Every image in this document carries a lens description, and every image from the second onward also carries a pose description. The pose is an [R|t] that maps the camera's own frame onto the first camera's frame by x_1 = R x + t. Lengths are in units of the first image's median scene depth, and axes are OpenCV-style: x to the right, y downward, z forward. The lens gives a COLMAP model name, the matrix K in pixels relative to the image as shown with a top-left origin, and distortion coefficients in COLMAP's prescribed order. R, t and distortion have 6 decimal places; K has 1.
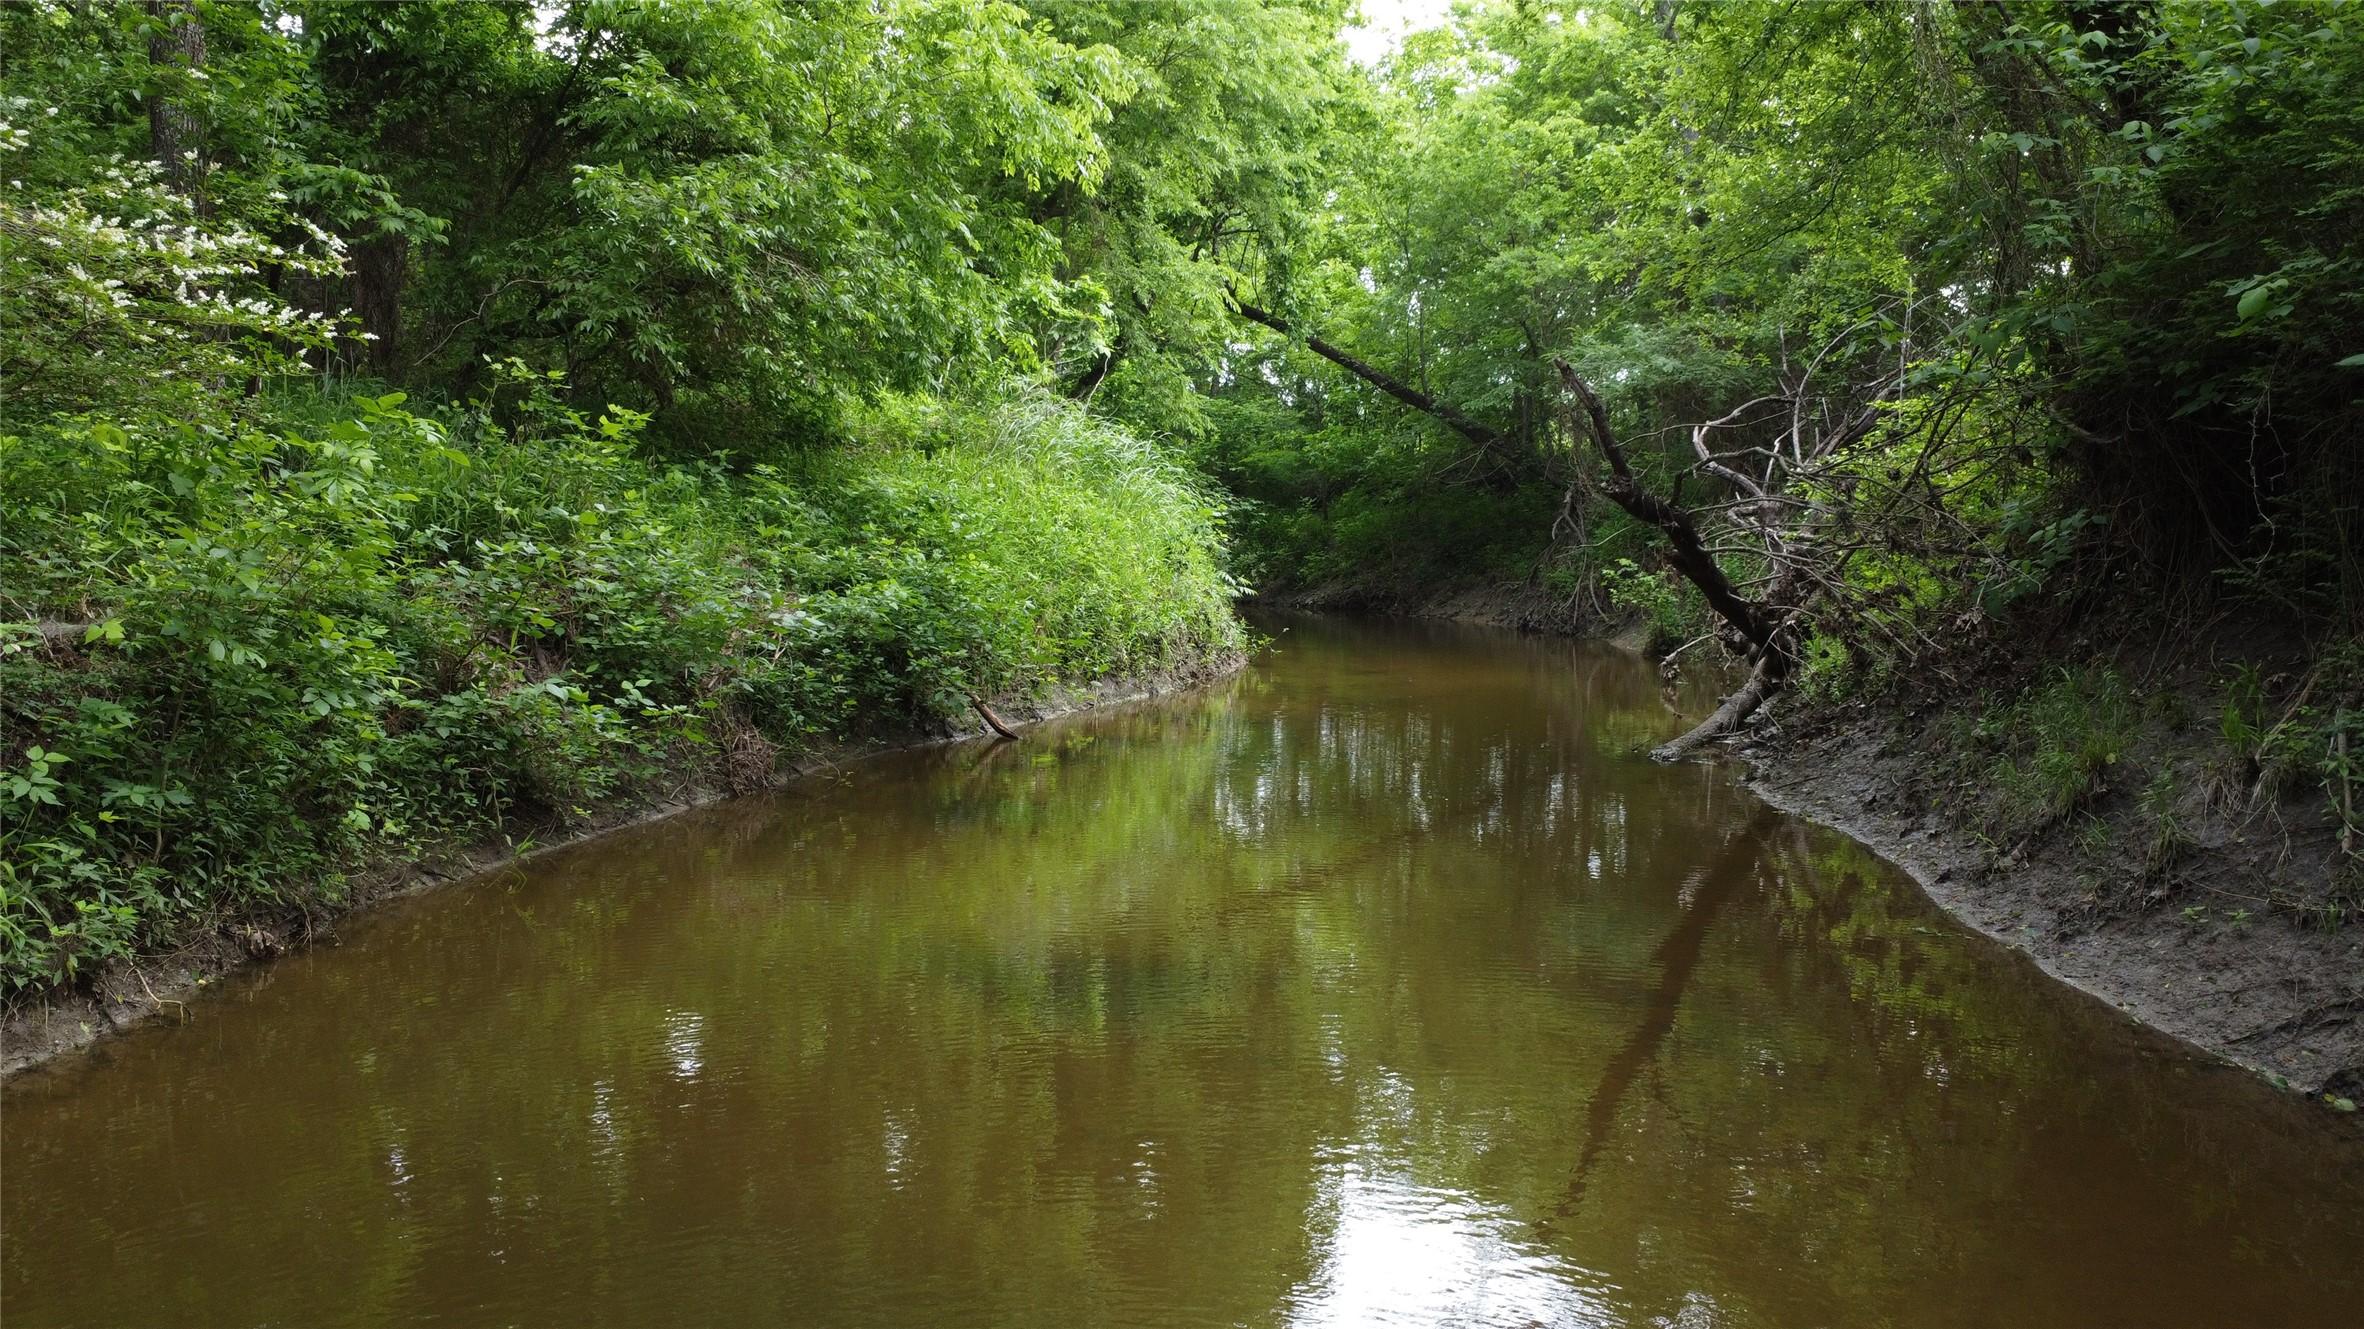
lens RADIAL K [[1697.0, 0, 1181.4], [0, 1697.0, 663.5], [0, 0, 1]] dist [-0.001889, -0.001530]
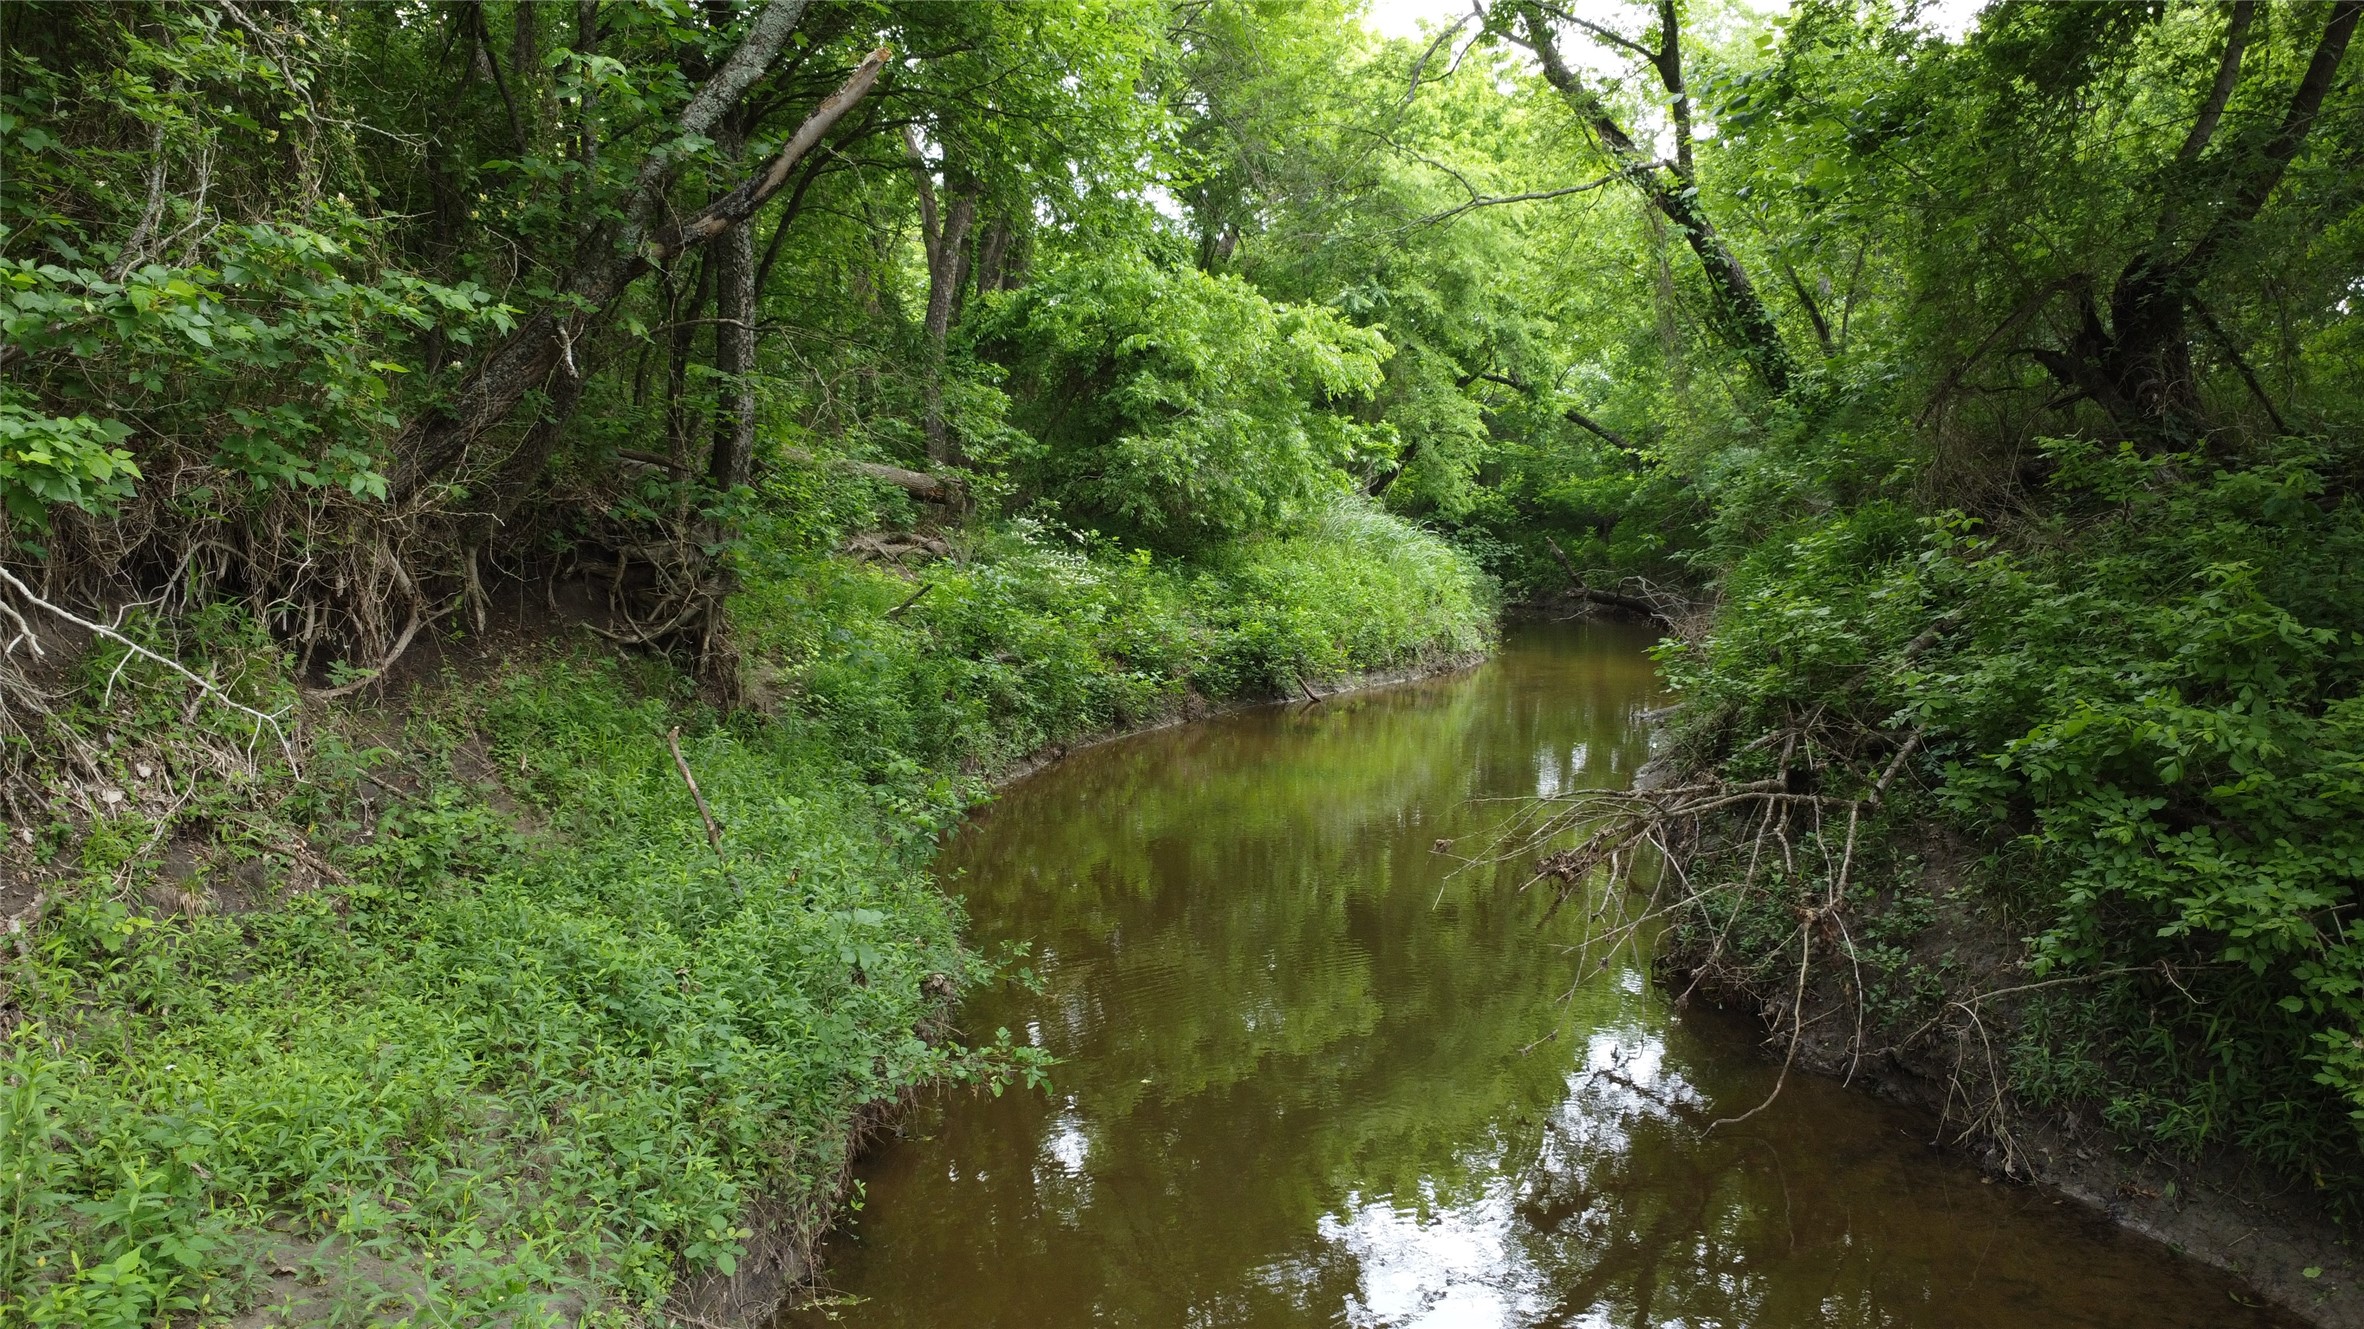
lens RADIAL K [[1697.0, 0, 1181.4], [0, 1697.0, 661.3], [0, 0, 1]] dist [-0.001889, -0.001530]
pose [[0.974654, 0.012421, -0.223374, 0.176177], [-0.010354, 0.999892, 0.010421, -0.020375], [0.223479, -0.007844, 0.974677, -0.915340]]
